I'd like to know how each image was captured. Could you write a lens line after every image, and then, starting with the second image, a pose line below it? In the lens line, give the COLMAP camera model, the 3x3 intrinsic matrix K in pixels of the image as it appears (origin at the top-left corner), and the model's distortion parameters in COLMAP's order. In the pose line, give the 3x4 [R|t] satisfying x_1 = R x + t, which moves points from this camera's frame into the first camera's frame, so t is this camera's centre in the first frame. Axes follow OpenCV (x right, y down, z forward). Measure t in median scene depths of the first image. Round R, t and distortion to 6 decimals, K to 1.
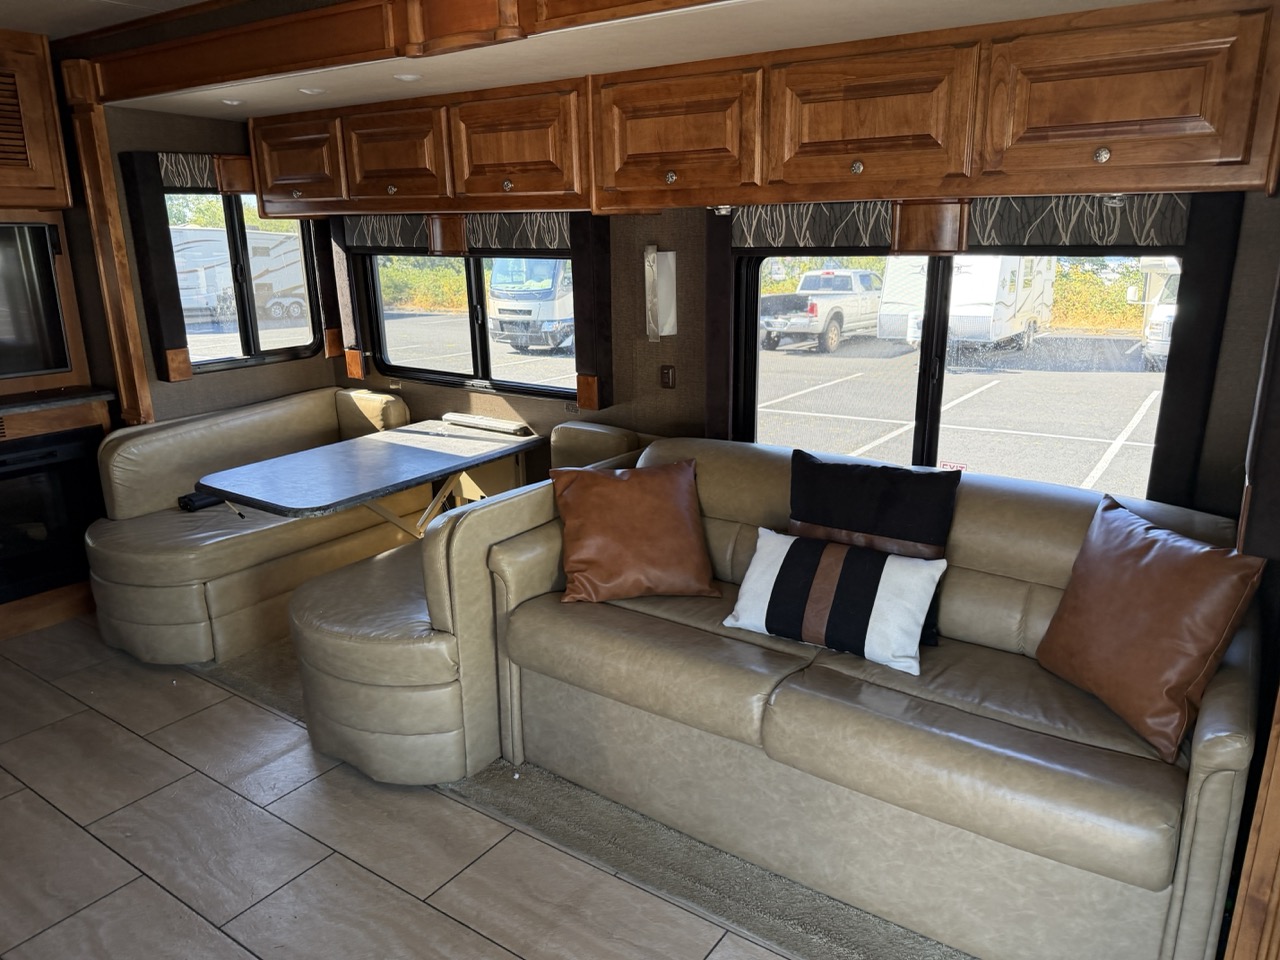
lens RADIAL K [[908.1, 0, 642.8], [0, 908.1, 473.8], [0, 0, 1]] dist [0.098536, -0.146702]
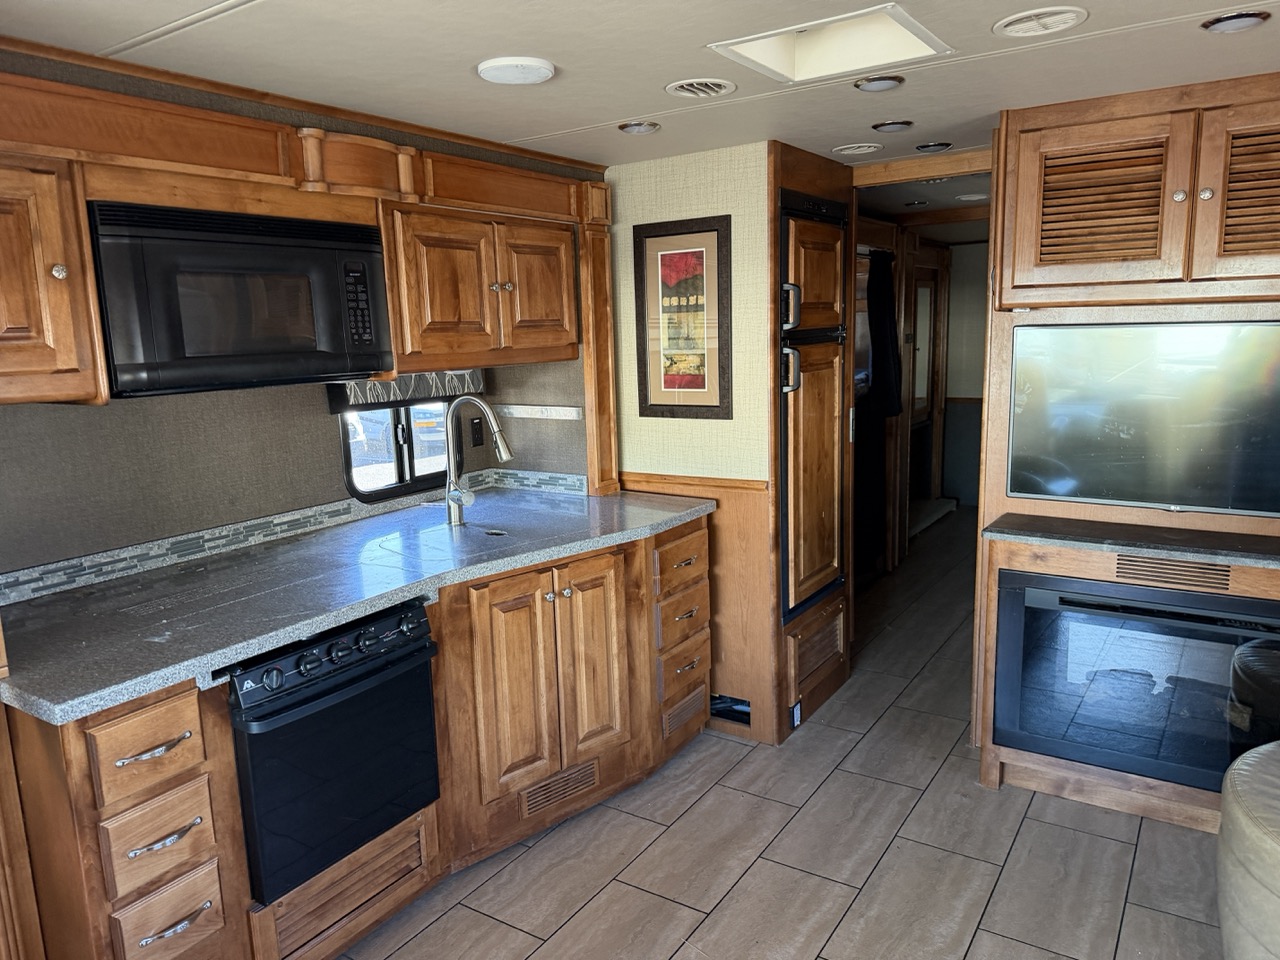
lens RADIAL K [[894.0, 0, 637.1], [0, 894.0, 469.7], [0, 0, 1]] dist [0.111094, -0.155876]
pose [[0.020268, 0.163968, -0.986257, 0.043812], [-0.226614, 0.961540, 0.155201, -0.146640], [0.973774, 0.220354, 0.056646, 0.450294]]
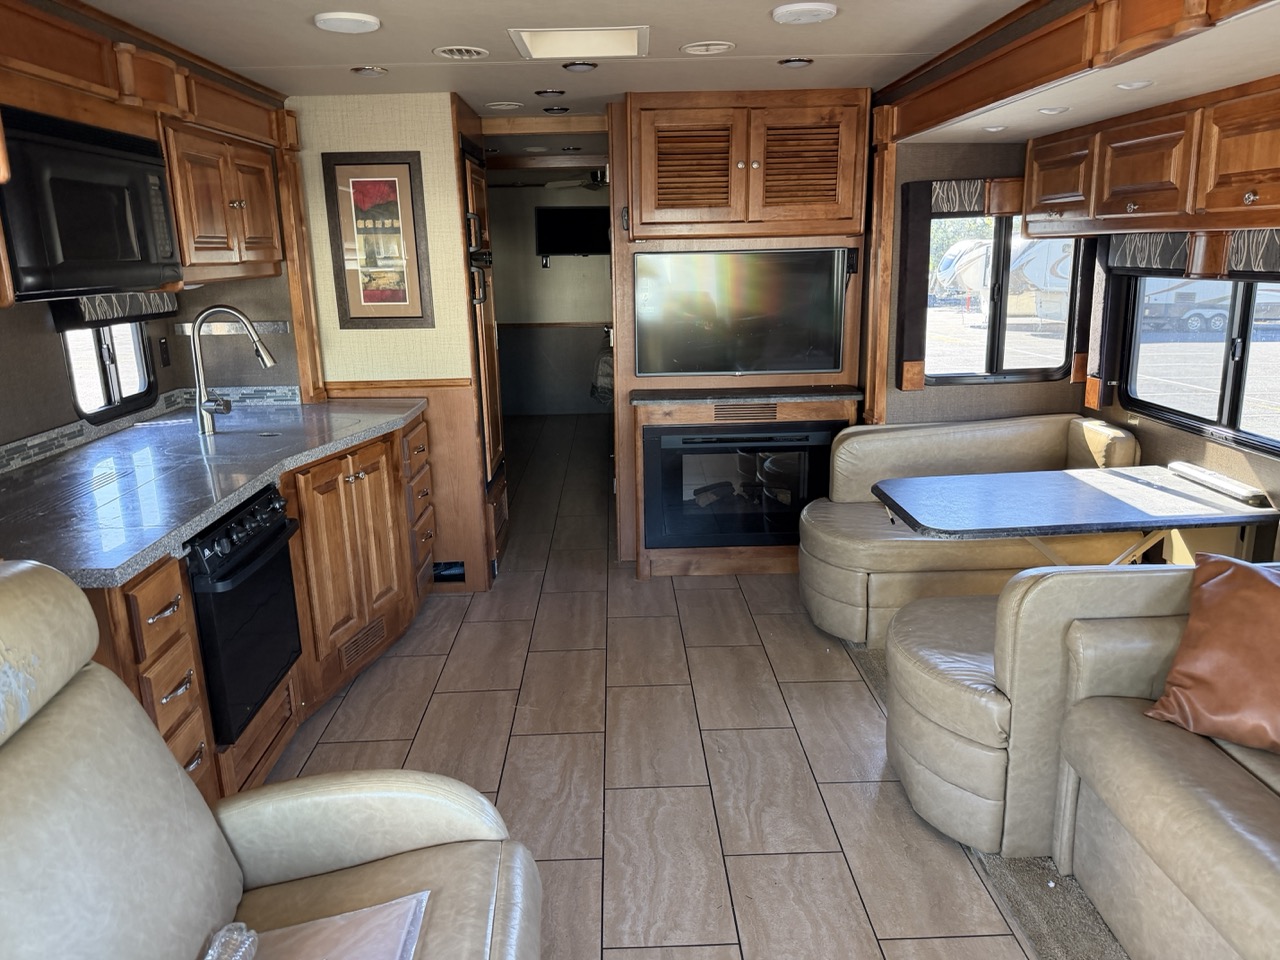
lens RADIAL K [[902.9, 0, 634.2], [0, 902.9, 475.8], [0, 0, 1]] dist [0.099303, -0.136790]
pose [[0.585928, 0.189739, -0.787837, 0.189452], [-0.191330, 0.977107, 0.093027, -0.041961], [0.787453, 0.096229, 0.608817, 0.096518]]
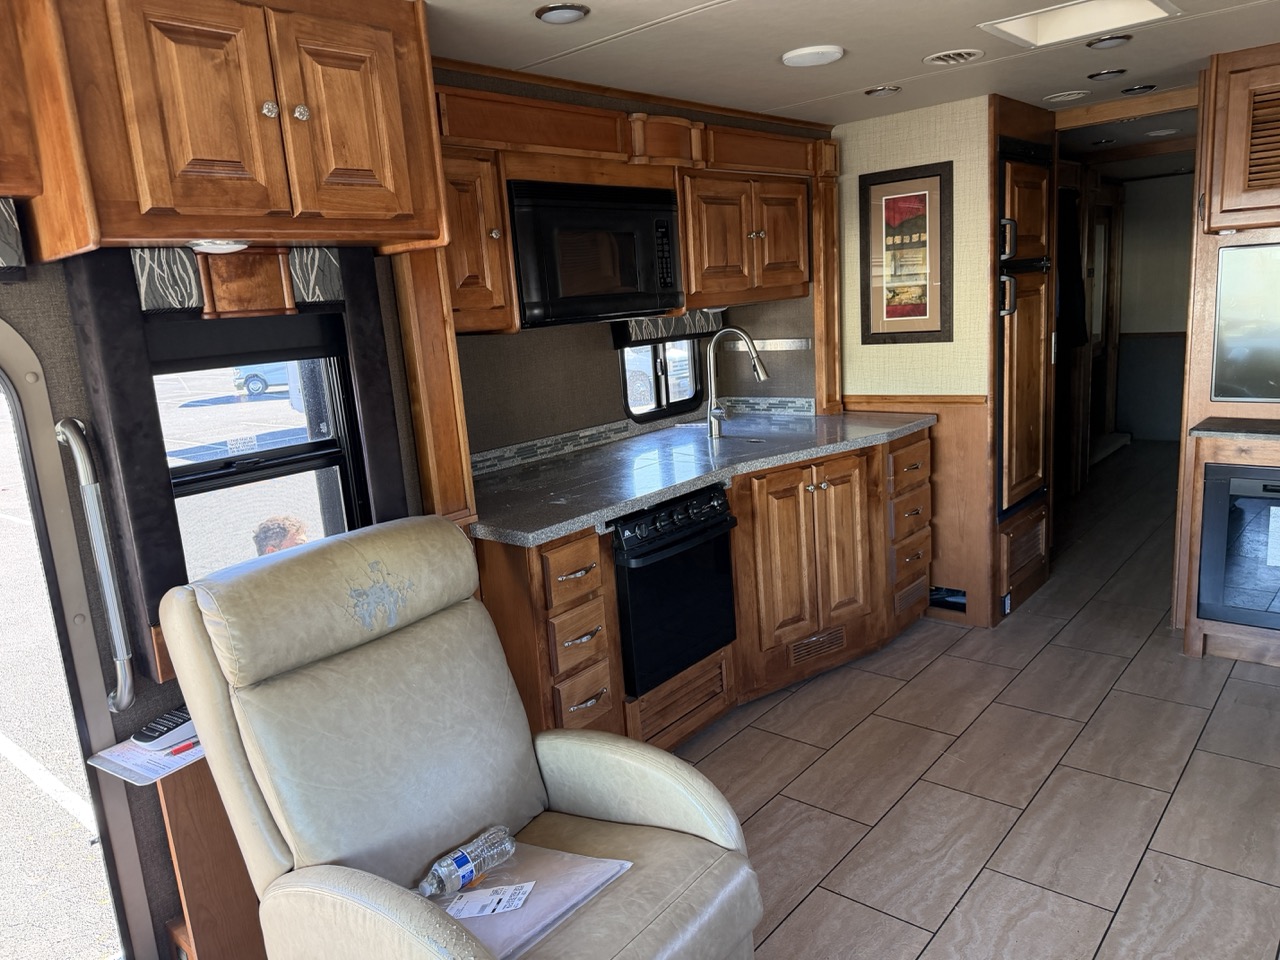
lens RADIAL K [[902.9, 0, 634.2], [0, 902.9, 475.8], [0, 0, 1]] dist [0.099303, -0.136790]
pose [[-0.107575, 0.207463, -0.972310, 0.252346], [-0.184069, 0.956921, 0.224545, -0.094337], [0.977009, 0.203127, -0.064753, 0.315754]]
